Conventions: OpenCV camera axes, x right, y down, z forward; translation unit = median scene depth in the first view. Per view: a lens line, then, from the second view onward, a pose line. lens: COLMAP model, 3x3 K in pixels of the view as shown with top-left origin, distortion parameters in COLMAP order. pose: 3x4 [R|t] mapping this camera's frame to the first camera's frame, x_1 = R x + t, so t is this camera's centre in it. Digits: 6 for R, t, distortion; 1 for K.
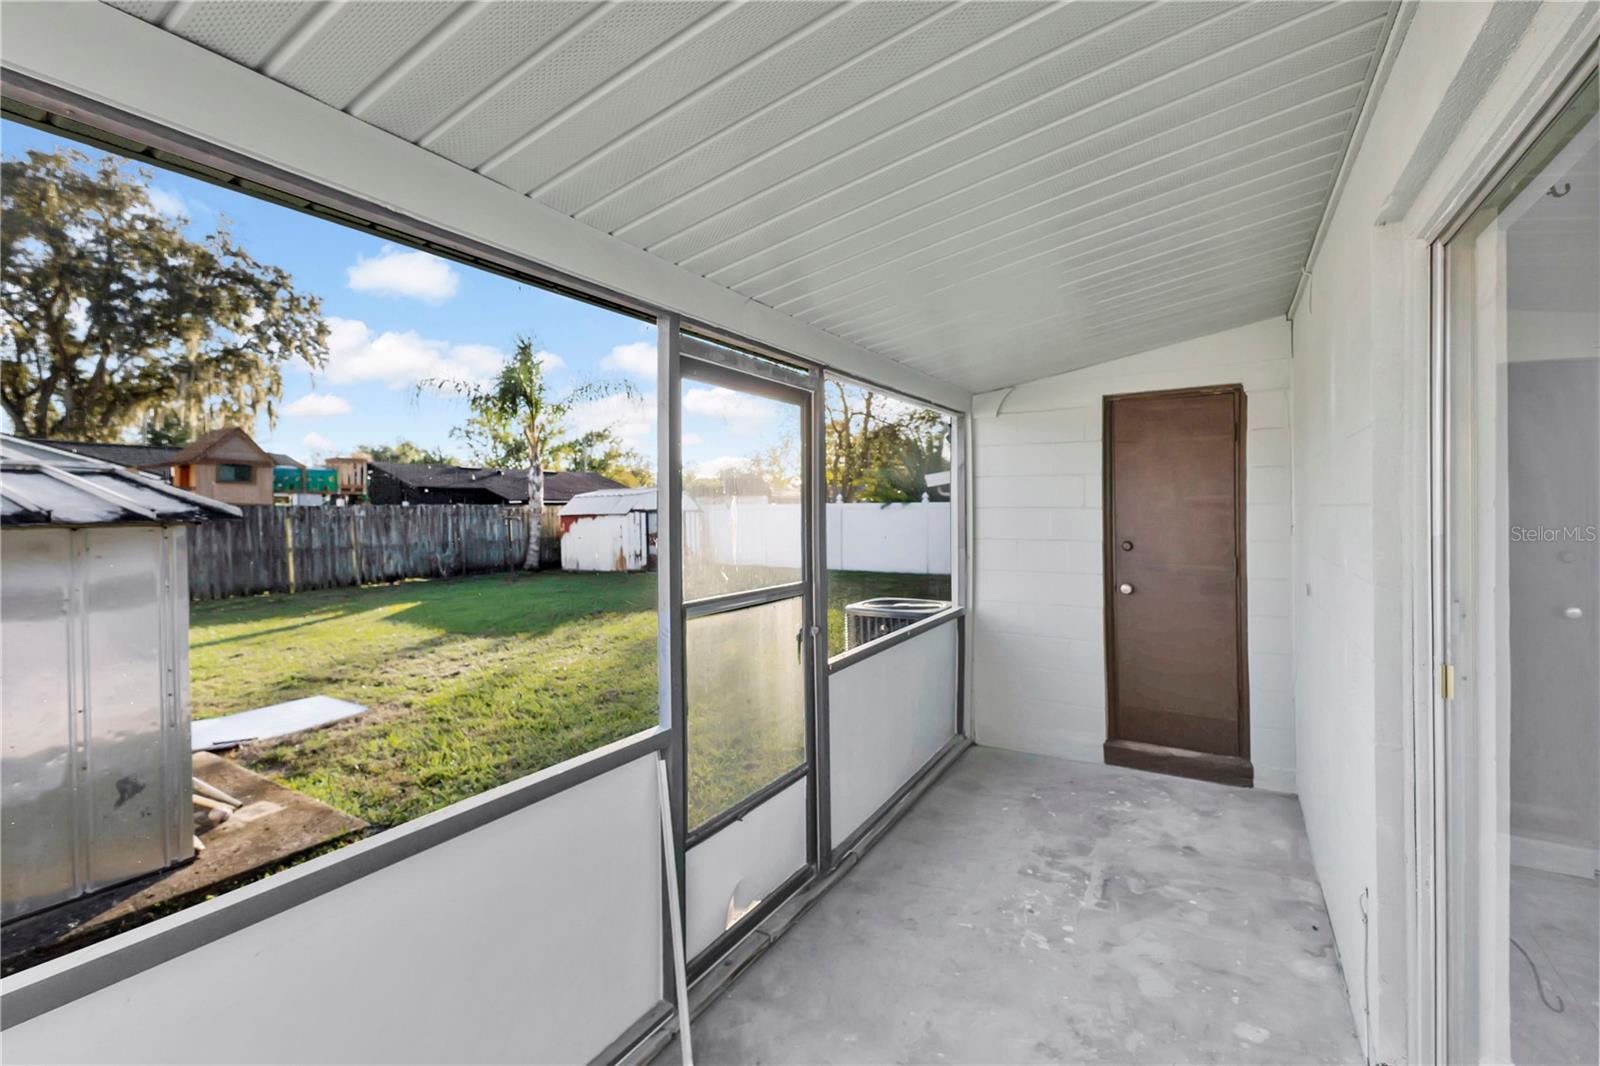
lens RADIAL K [[723.5, 0, 753.4], [0, 723.5, 527.8], [0, 0, 1]] dist [0.000624, -0.000095]
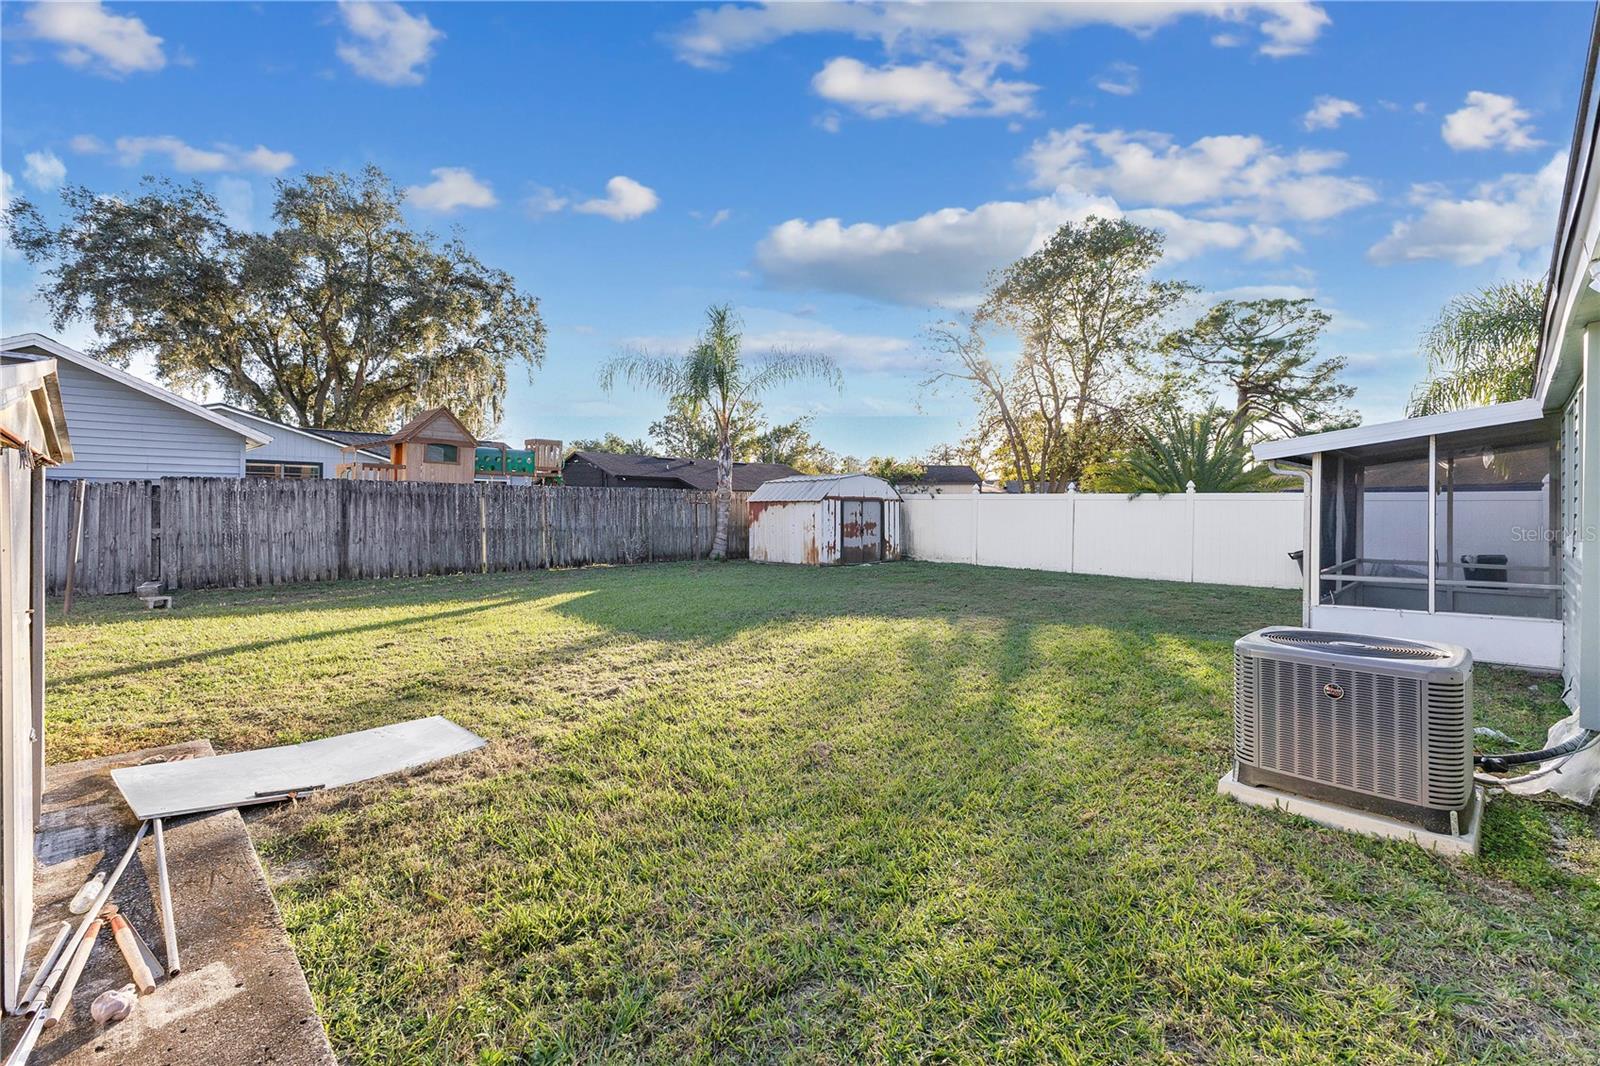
lens RADIAL K [[703.9, 0, 768.4], [0, 703.9, 517.1], [0, 0, 1]] dist [0.000905, 0.000119]
pose [[0.973006, 0.023517, -0.229577, -0.035403], [-0.025698, 0.999649, -0.006513, 0.007832], [0.229343, 0.012237, 0.973269, 0.127526]]
